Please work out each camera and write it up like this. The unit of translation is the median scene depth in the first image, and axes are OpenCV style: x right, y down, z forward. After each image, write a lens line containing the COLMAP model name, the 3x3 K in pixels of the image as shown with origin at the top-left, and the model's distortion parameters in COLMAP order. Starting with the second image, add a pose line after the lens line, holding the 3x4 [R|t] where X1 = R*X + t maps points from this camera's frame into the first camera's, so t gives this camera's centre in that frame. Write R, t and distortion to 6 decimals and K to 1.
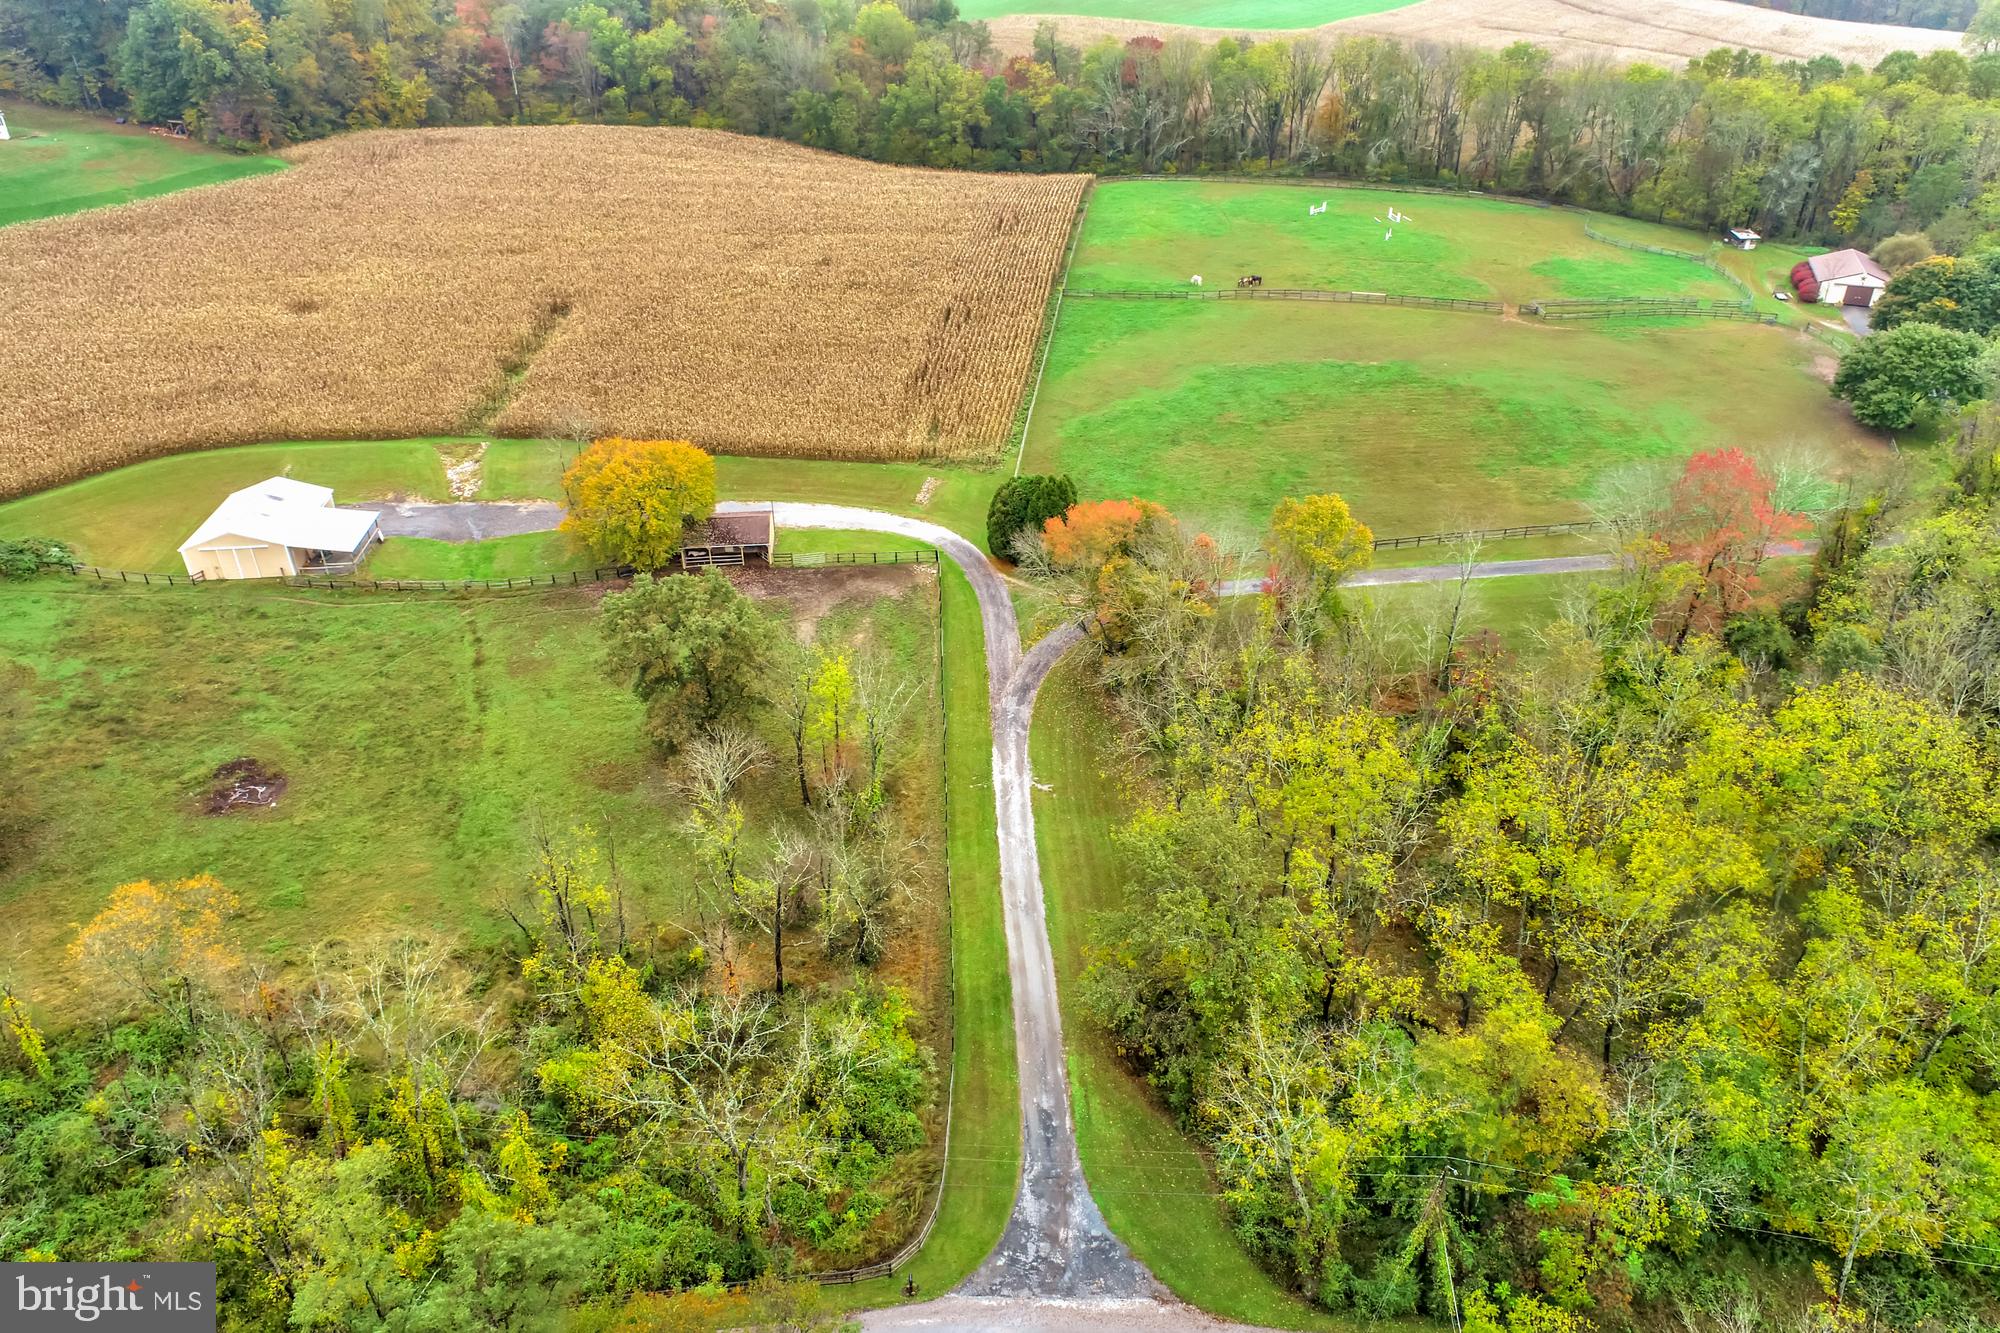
lens RADIAL K [[1330.3, 0, 989.0], [0, 1330.3, 677.5], [0, 0, 1]] dist [-0.018106, 0.004086]
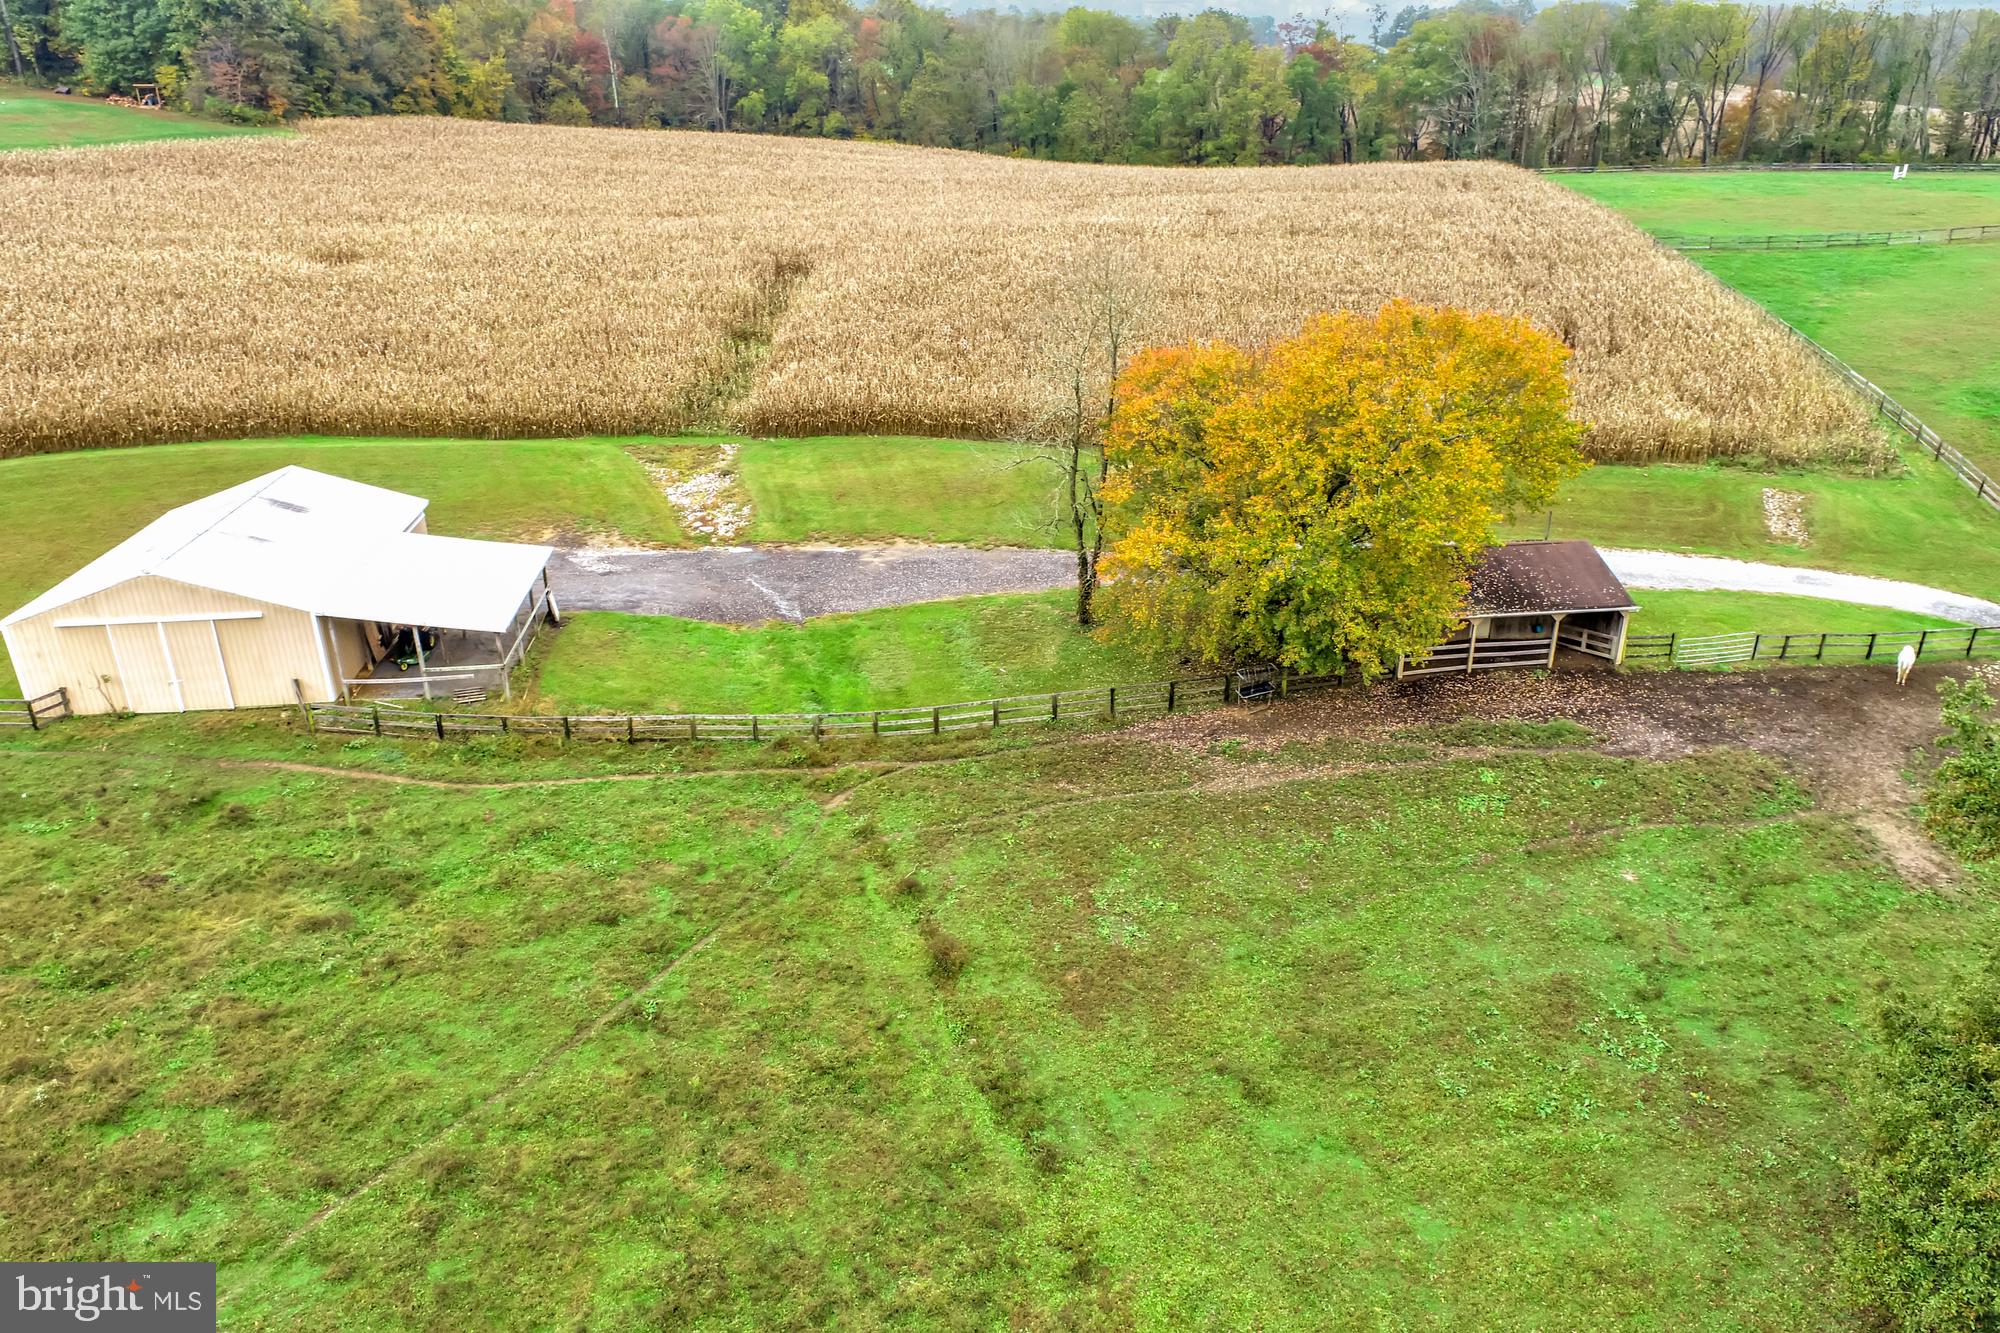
lens RADIAL K [[1330.3, 0, 989.0], [0, 1330.3, 677.5], [0, 0, 1]] dist [-0.018106, 0.004086]
pose [[0.999687, -0.009447, 0.023181, -0.318989], [0.012630, 0.989893, -0.141253, -0.028214], [-0.021612, 0.141502, 0.989702, 0.576219]]
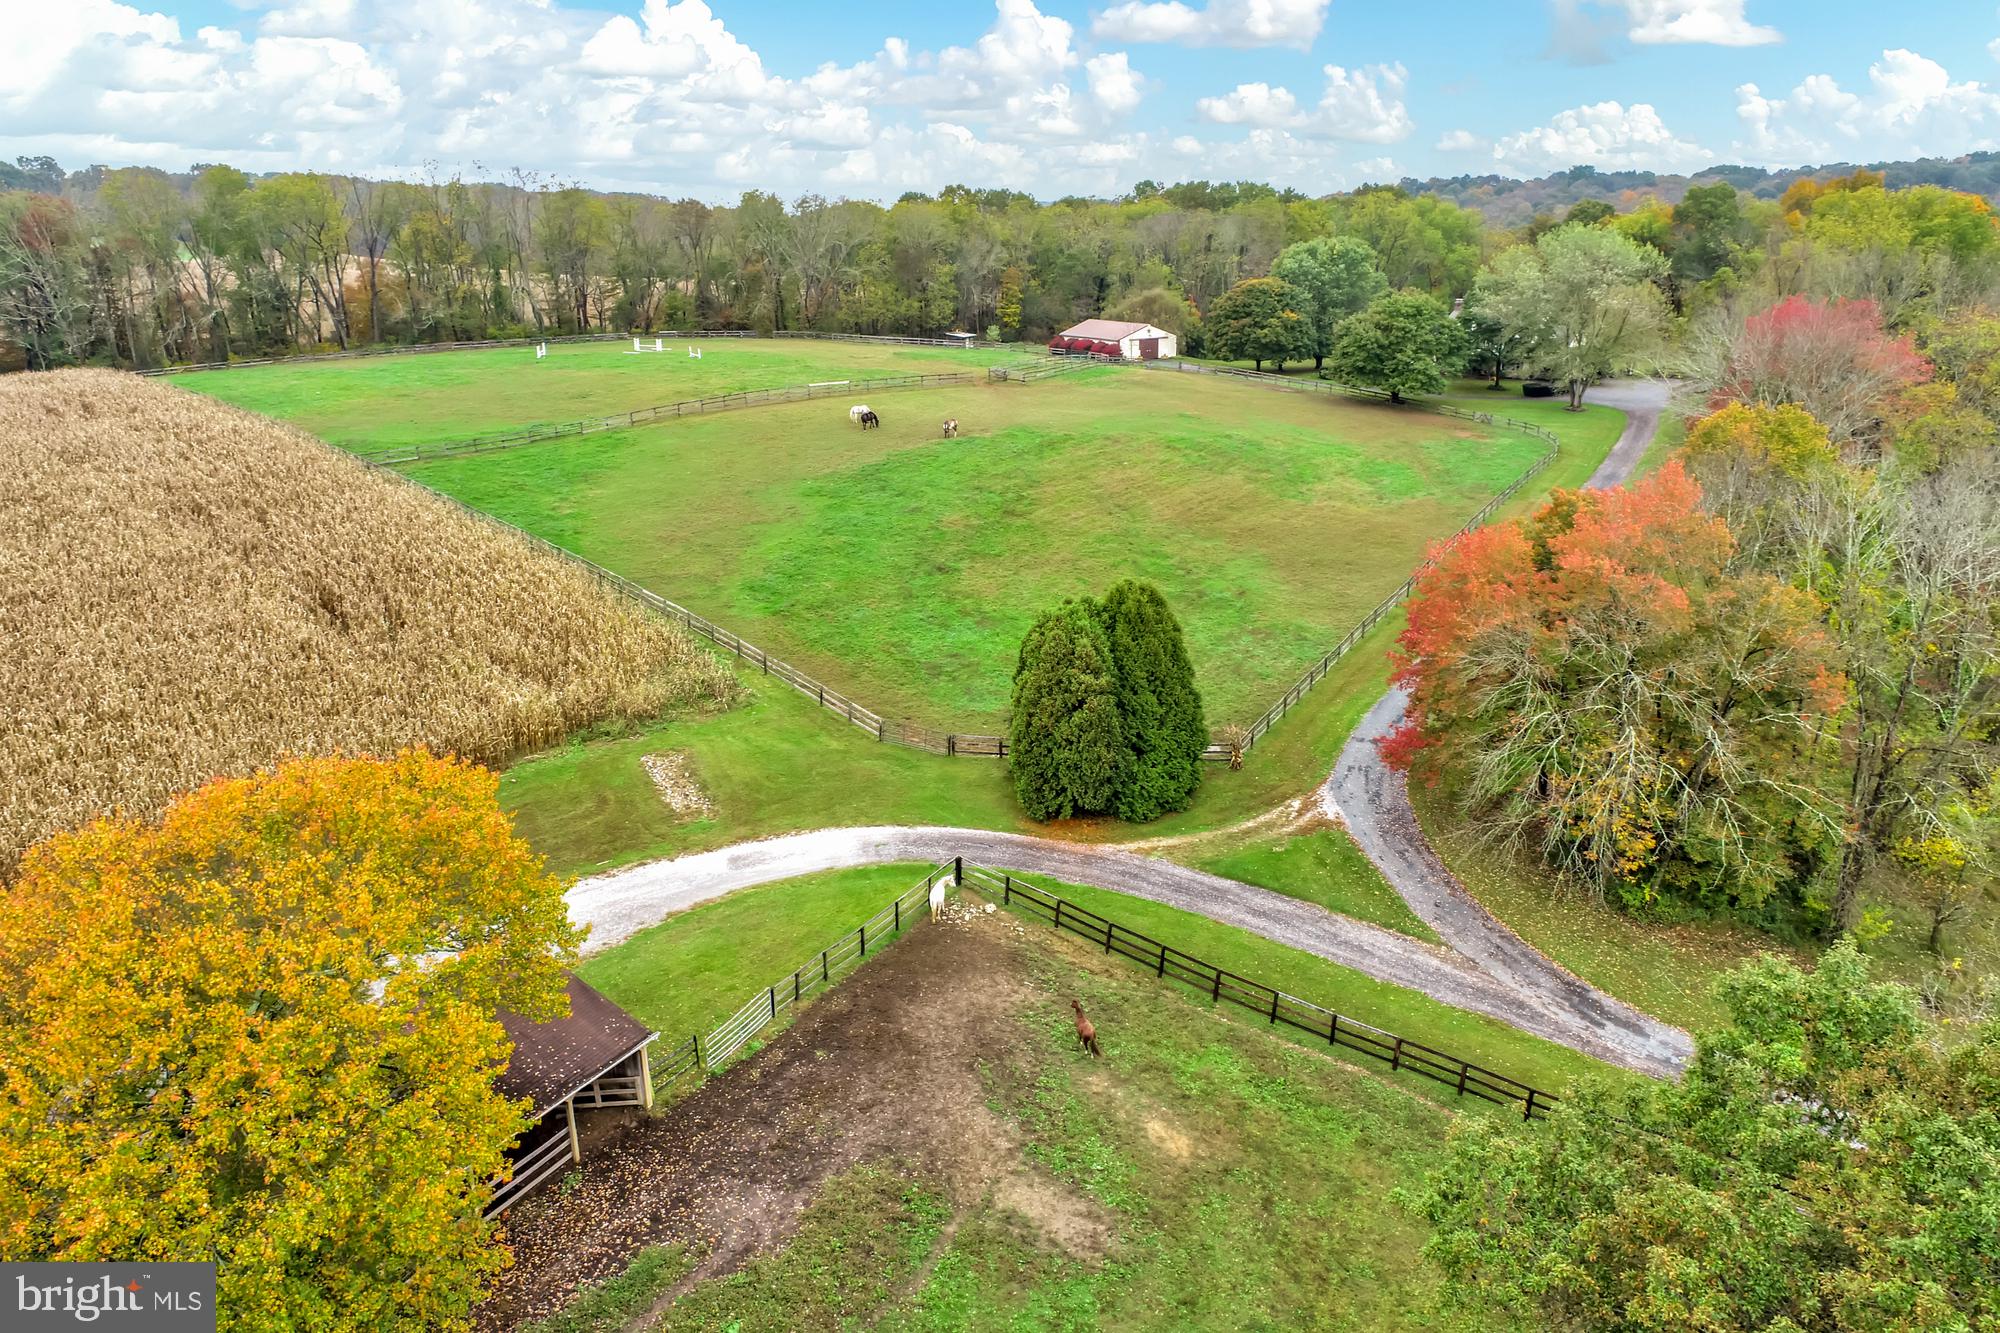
lens RADIAL K [[1346.8, 0, 981.0], [0, 1346.8, 665.9], [0, 0, 1]] dist [-0.003885, -0.000689]
pose [[0.576791, -0.246980, 0.778661, -0.293053], [0.437607, 0.898310, -0.039226, -0.116074], [-0.689791, 0.363373, 0.626218, 0.673335]]
